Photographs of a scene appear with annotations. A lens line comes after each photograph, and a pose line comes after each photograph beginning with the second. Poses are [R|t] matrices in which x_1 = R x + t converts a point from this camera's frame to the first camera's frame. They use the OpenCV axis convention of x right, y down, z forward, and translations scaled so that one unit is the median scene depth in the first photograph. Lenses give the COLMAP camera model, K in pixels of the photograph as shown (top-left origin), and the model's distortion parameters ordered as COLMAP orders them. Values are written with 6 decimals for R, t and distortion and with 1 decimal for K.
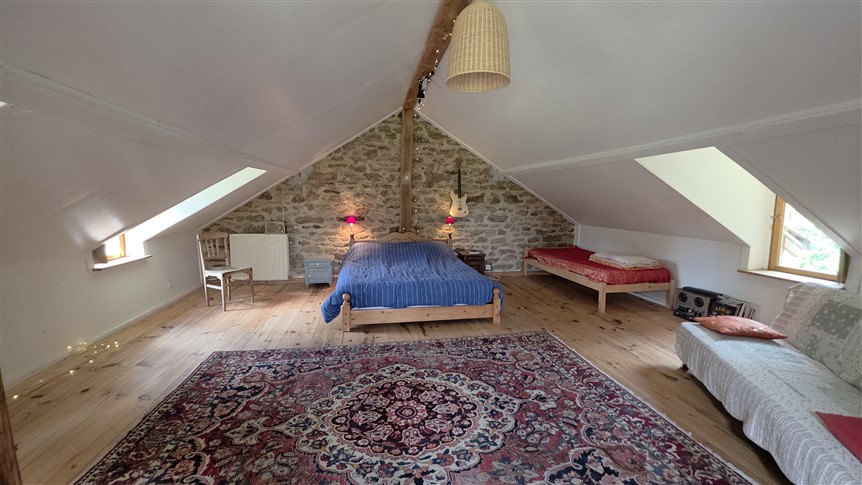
lens RADIAL K [[343.0, 0, 430.5], [0, 343.0, 241.7], [0, 0, 1]] dist [0.000607, -0.003773]
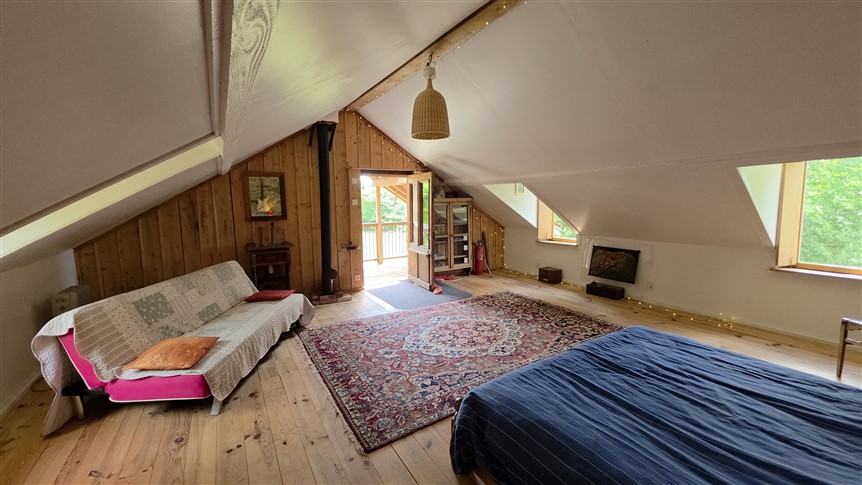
lens RADIAL K [[343.0, 0, 431.1], [0, 343.0, 241.1], [0, 0, 1]] dist [0.000607, -0.003773]
pose [[-0.933256, 0.044701, -0.356419, 0.612084], [-0.038092, 0.974317, 0.221936, -0.286661], [0.357186, 0.220699, -0.907585, 2.145772]]
